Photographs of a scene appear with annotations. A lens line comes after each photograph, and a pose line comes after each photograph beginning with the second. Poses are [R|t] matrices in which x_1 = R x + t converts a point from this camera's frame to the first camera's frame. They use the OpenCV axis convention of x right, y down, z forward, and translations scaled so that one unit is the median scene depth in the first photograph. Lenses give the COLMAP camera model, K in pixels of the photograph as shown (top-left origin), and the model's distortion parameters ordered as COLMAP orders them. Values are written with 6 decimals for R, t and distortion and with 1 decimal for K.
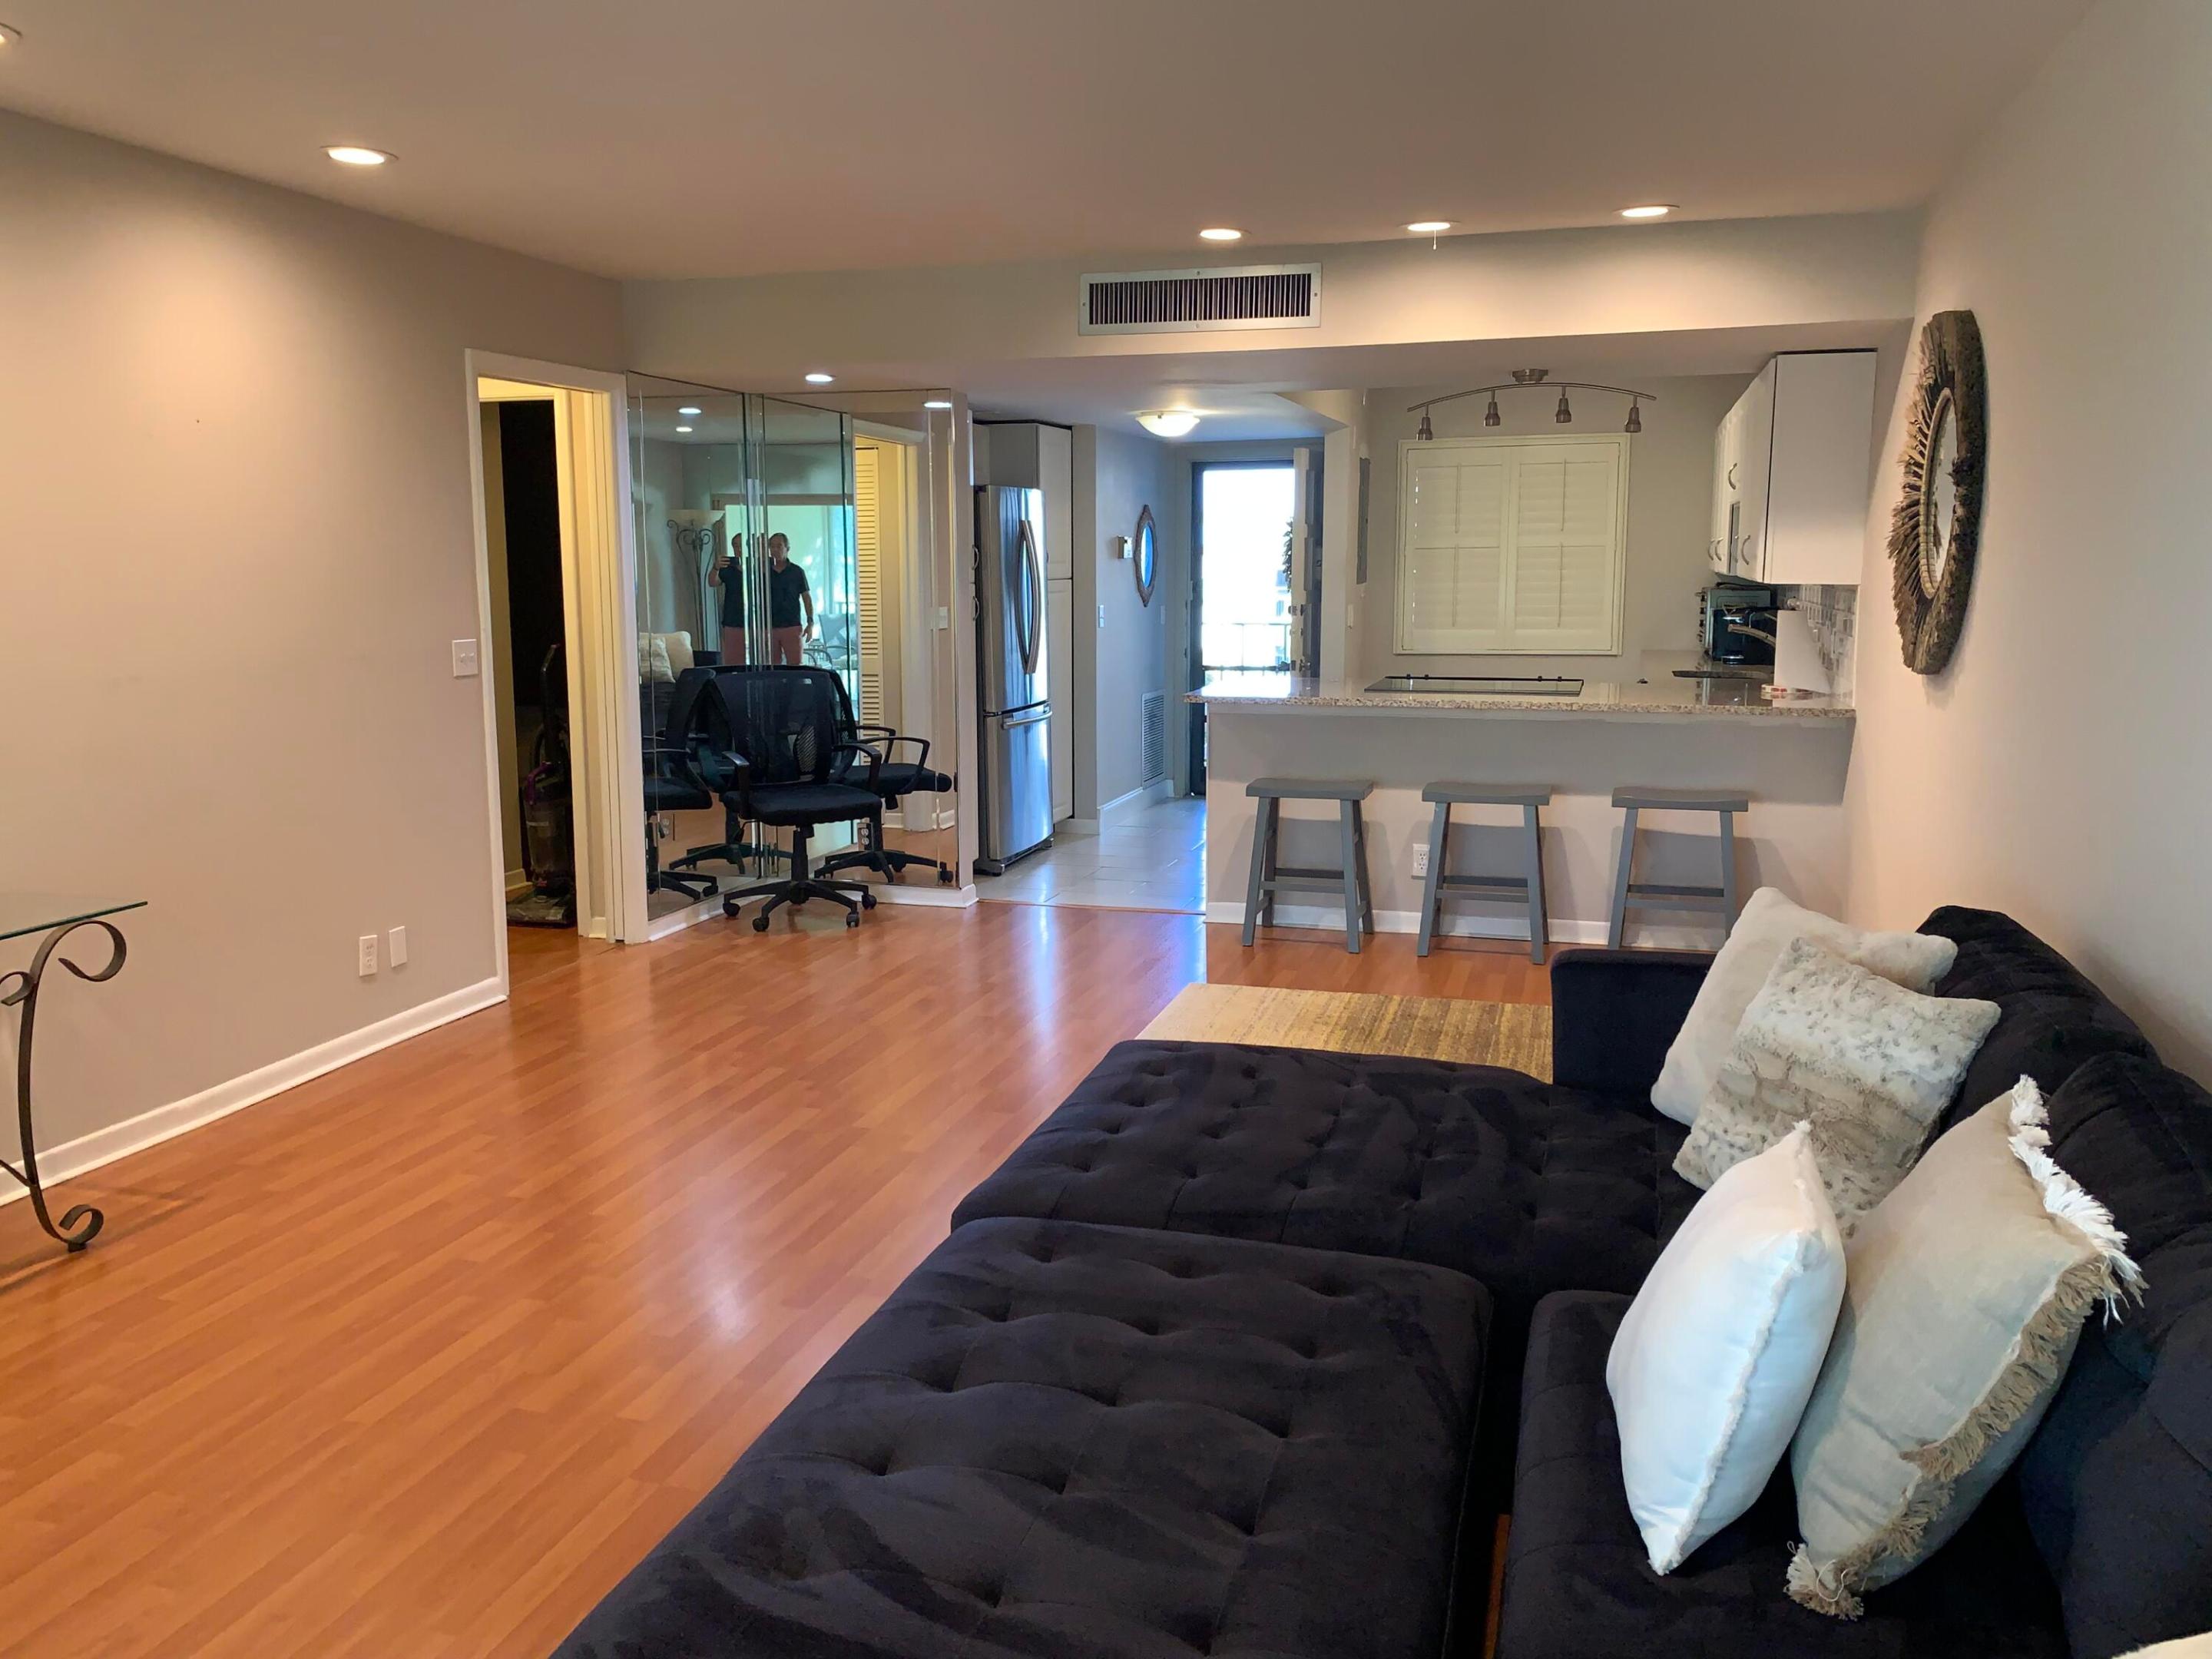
lens RADIAL K [[1695.7, 0, 1096.9], [0, 1695.7, 815.1], [0, 0, 1]] dist [0.037657, -0.040798]
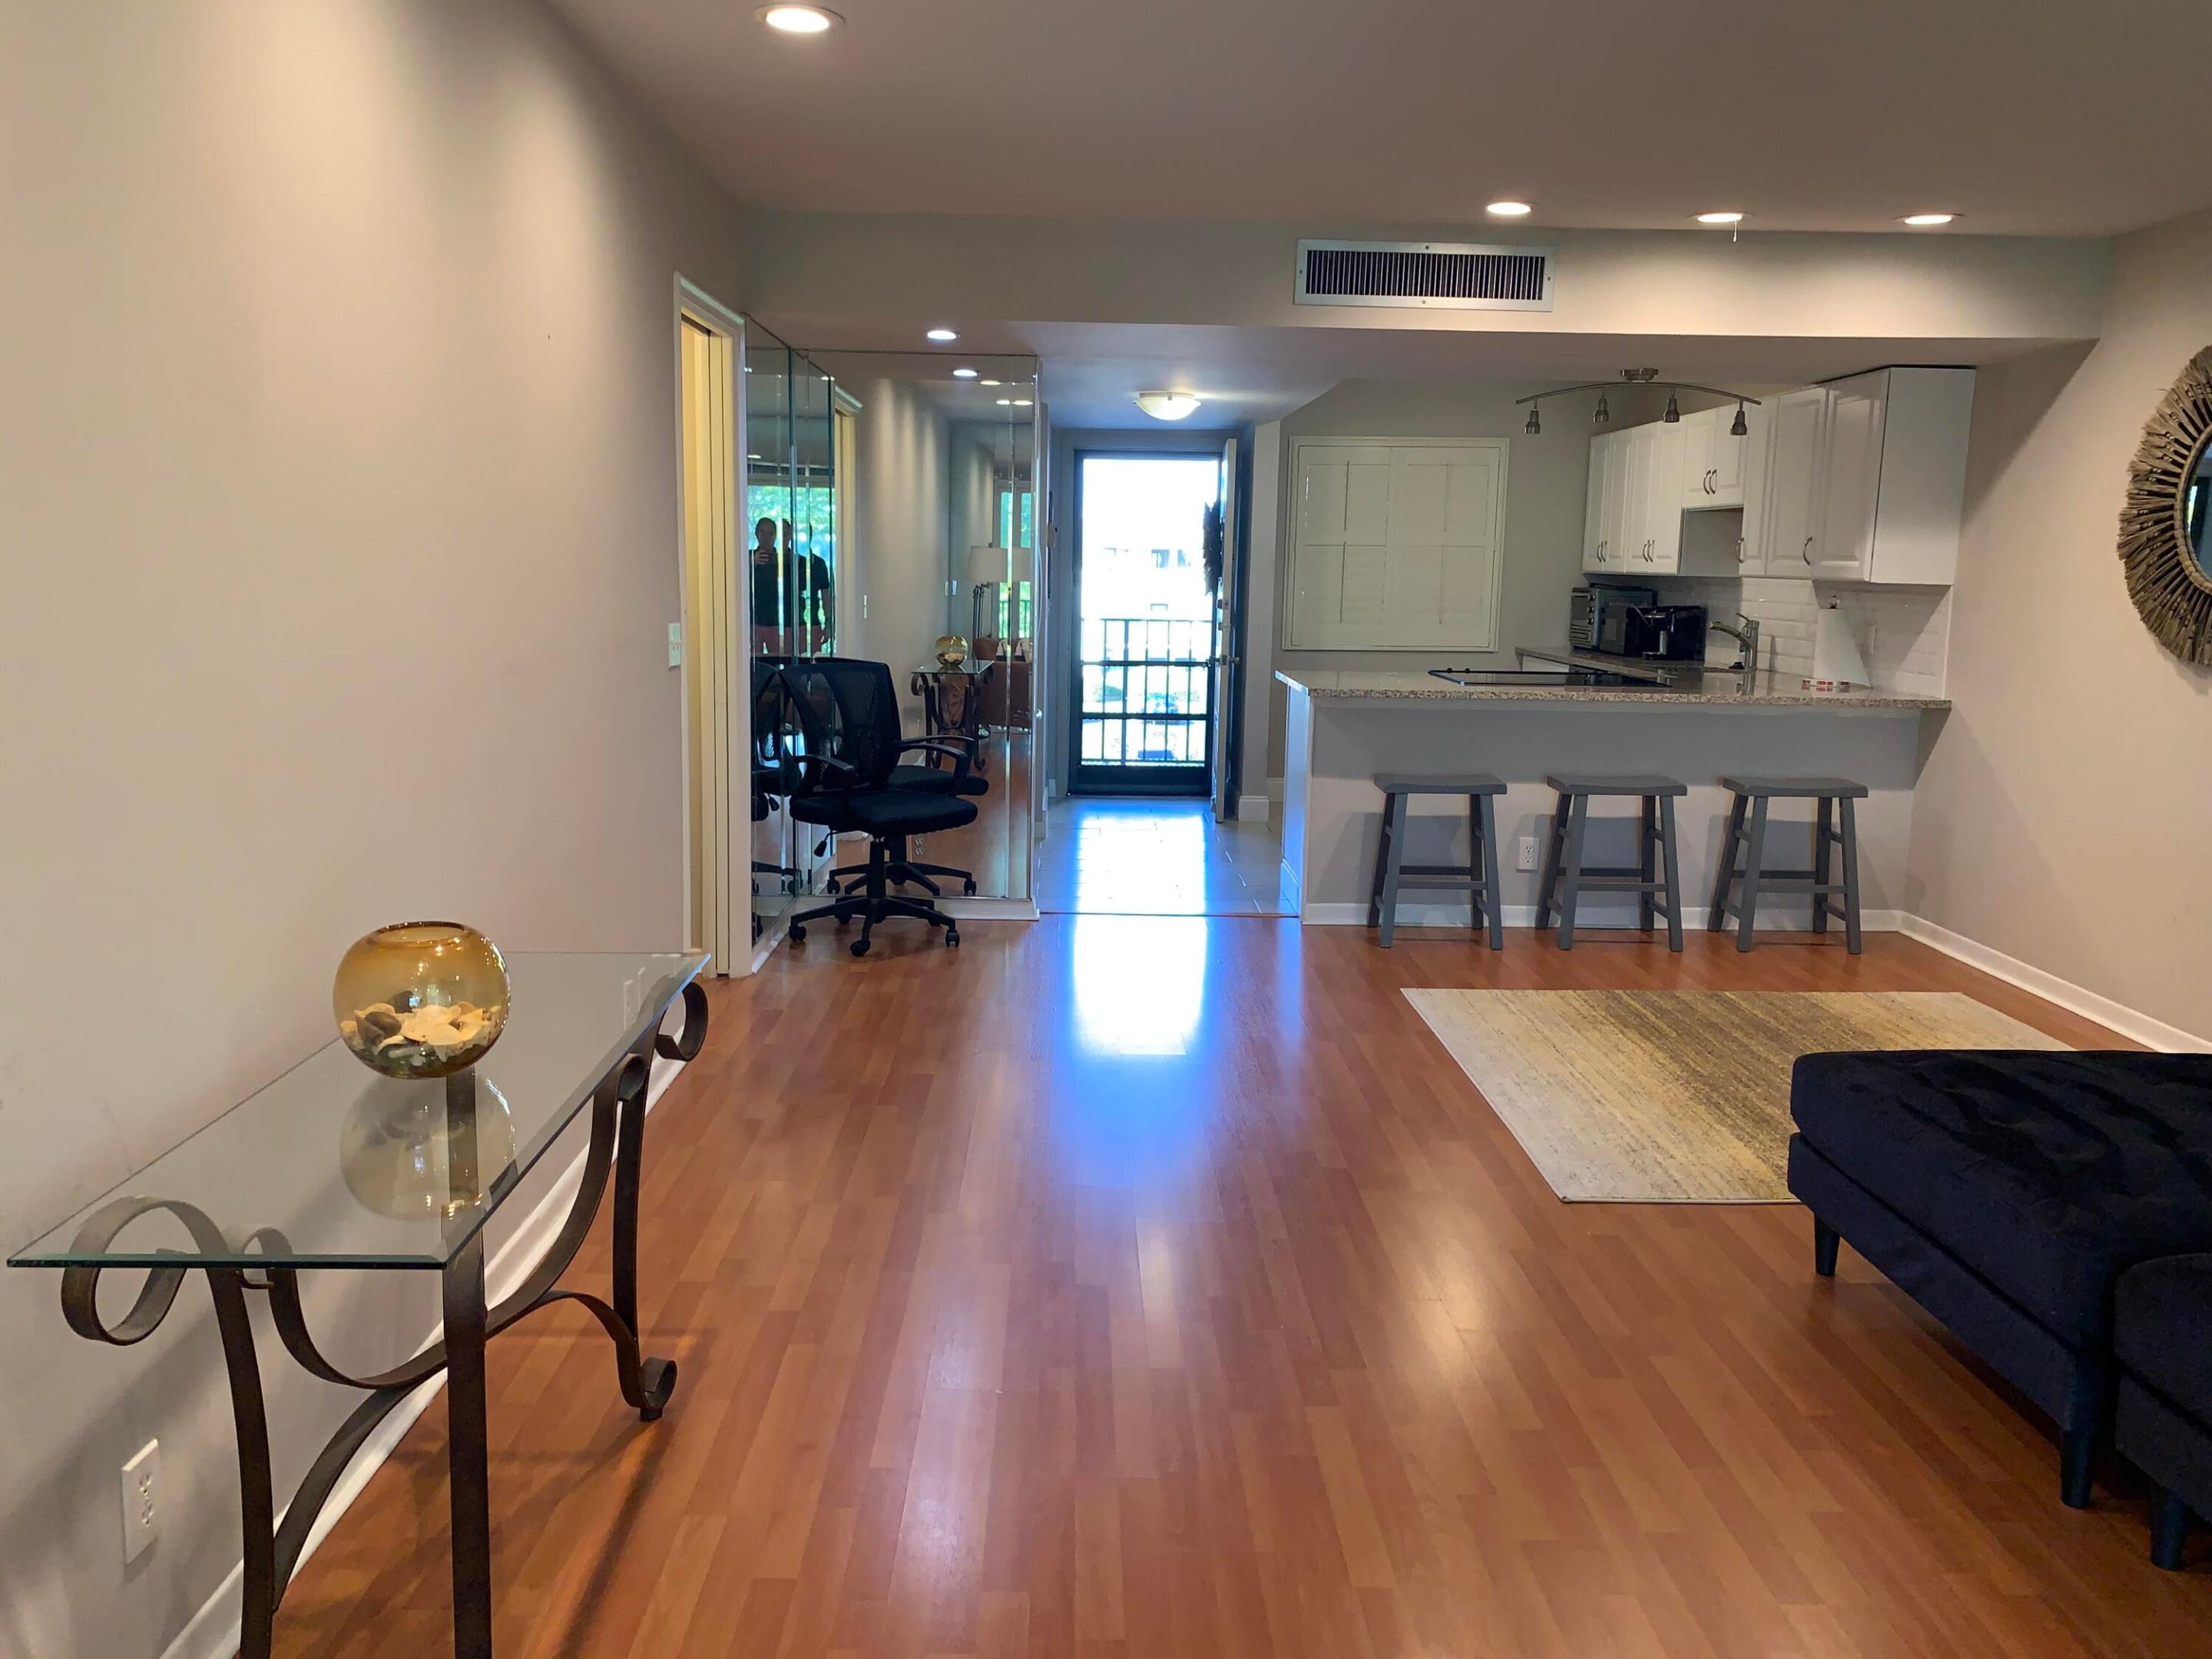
lens RADIAL K [[1695.7, 0, 1102.3], [0, 1695.7, 824.7], [0, 0, 1]] dist [0.037657, -0.040798]
pose [[0.953701, -0.026177, 0.299616, -0.359643], [0.023733, 0.999649, 0.011795, -0.008600], [-0.299819, -0.004138, 0.953987, 0.122394]]
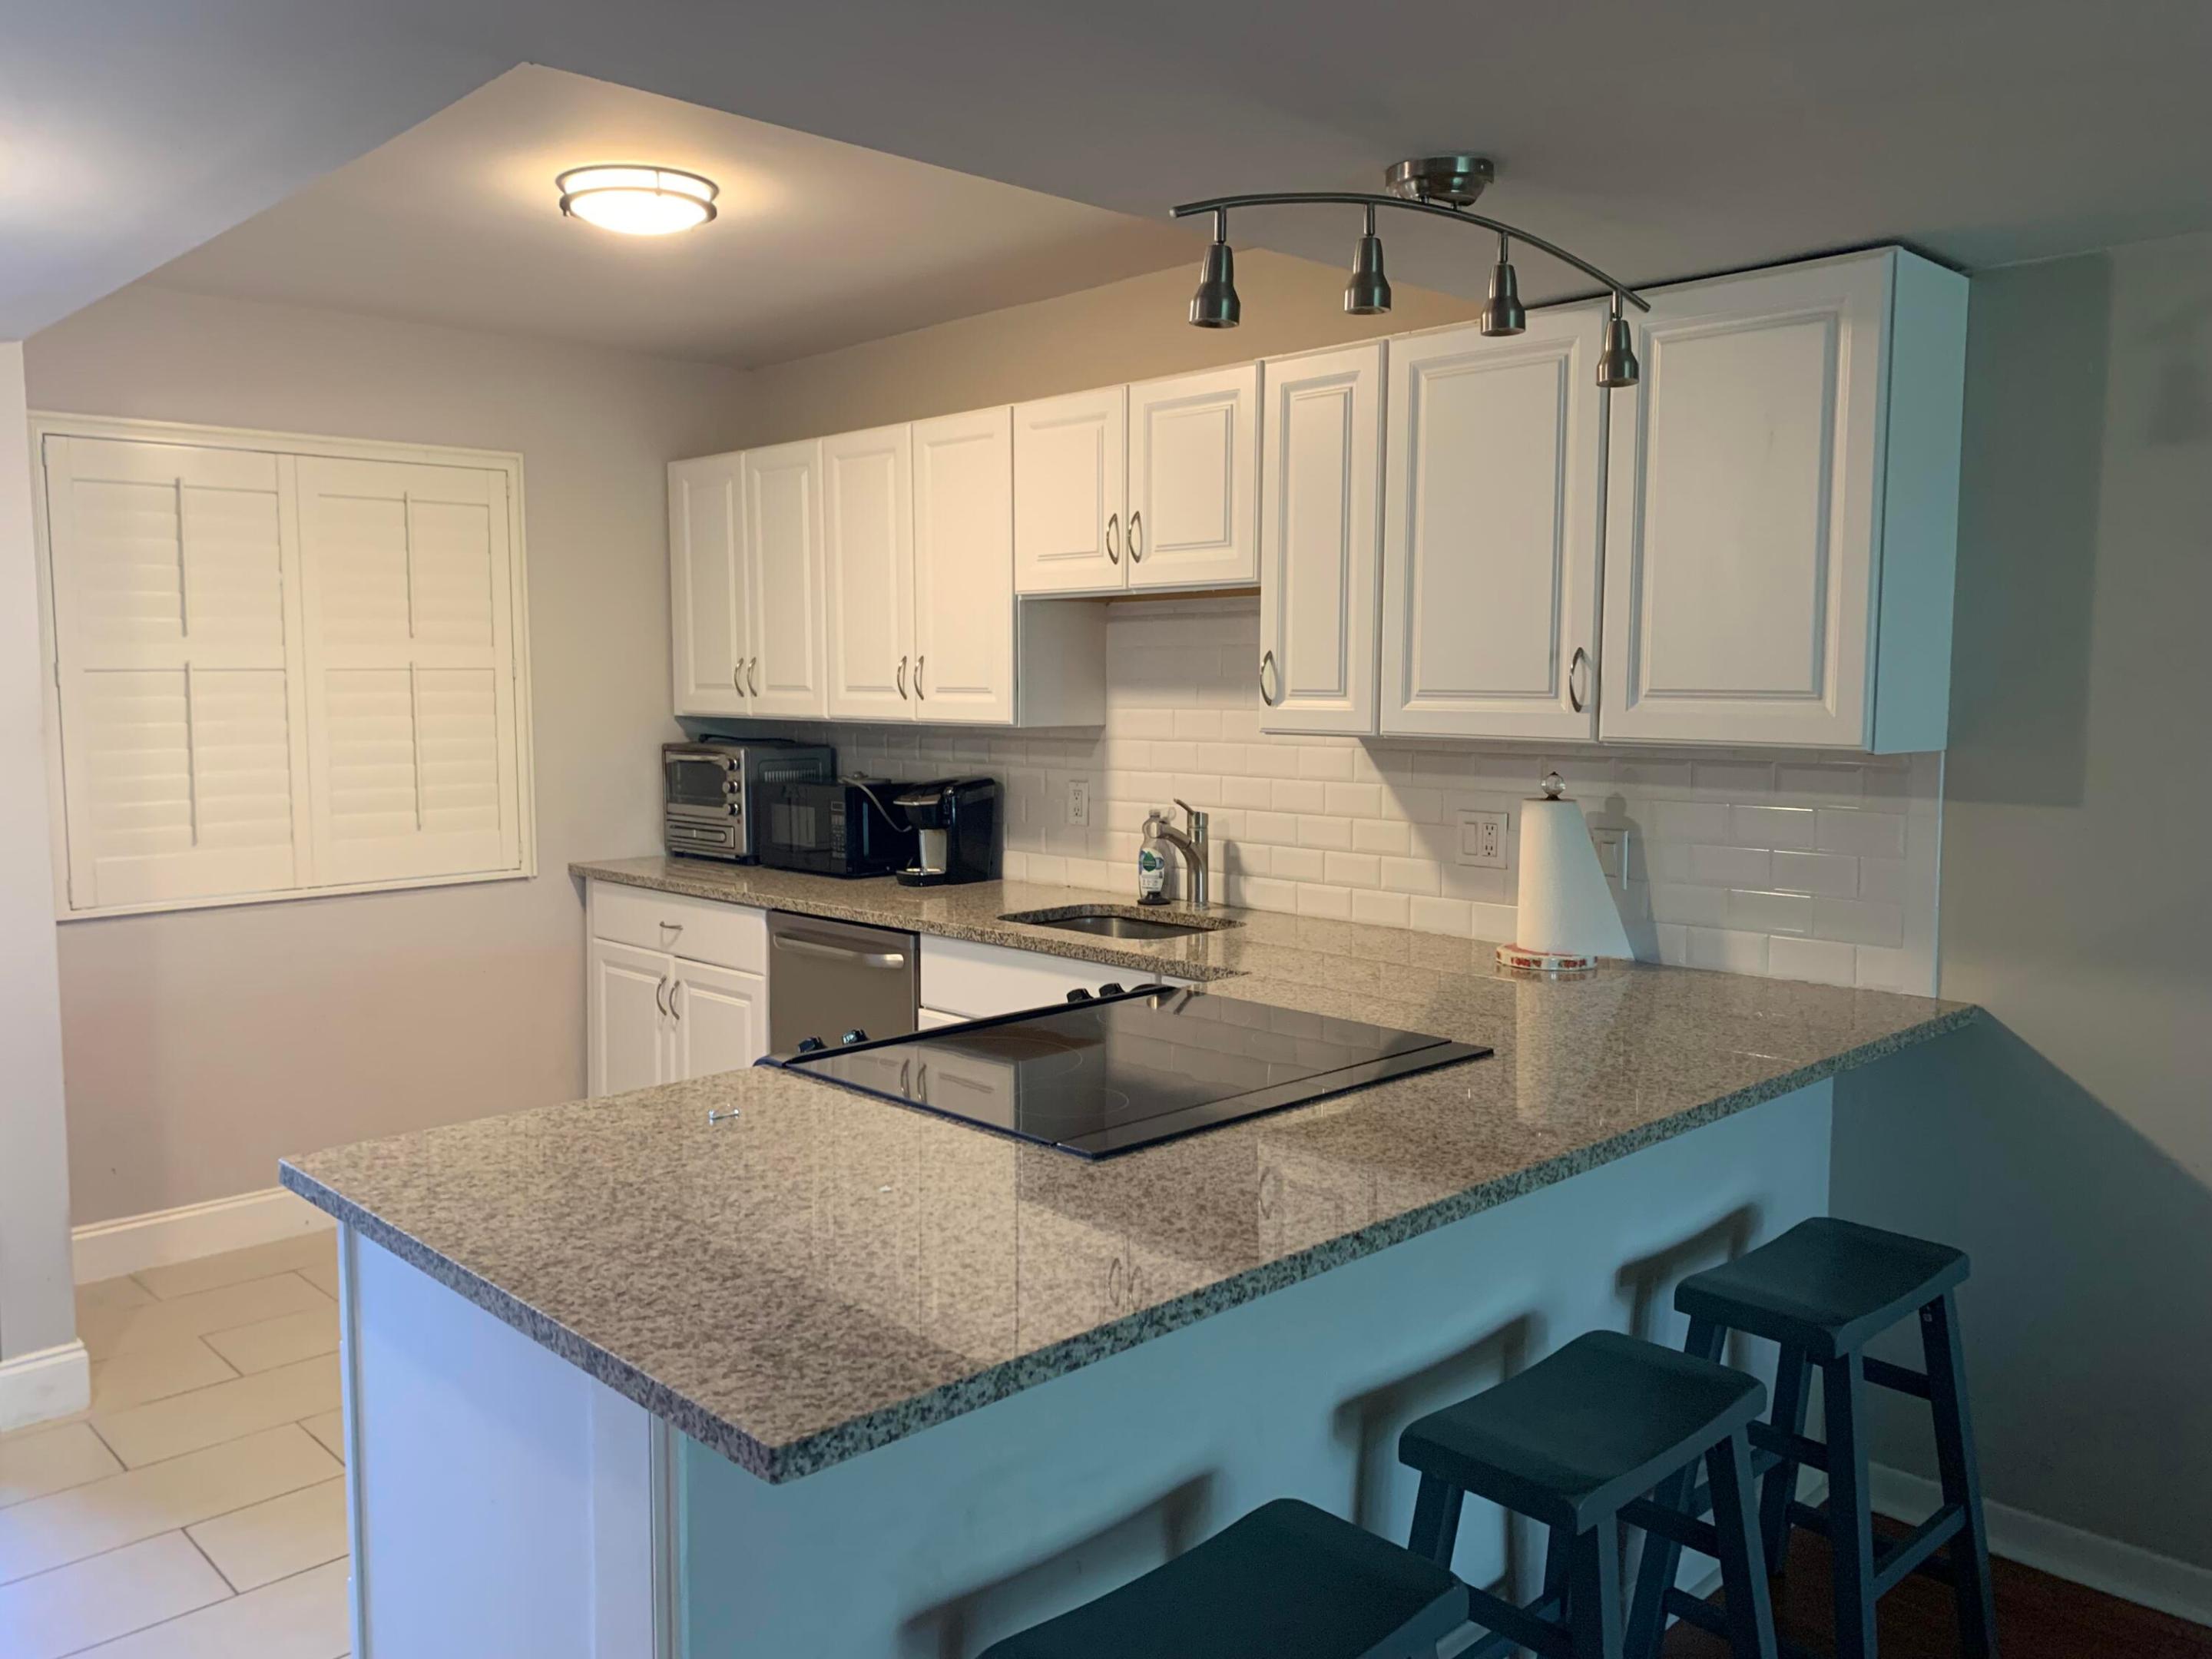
lens RADIAL K [[1695.7, 0, 1139.2], [0, 1695.7, 789.3], [0, 0, 1]] dist [0.037657, -0.040798]
pose [[0.474754, -0.054493, 0.878430, -0.088890], [0.130614, 0.991392, -0.009090, -0.137913], [-0.870373, 0.119051, 0.477785, 0.890558]]
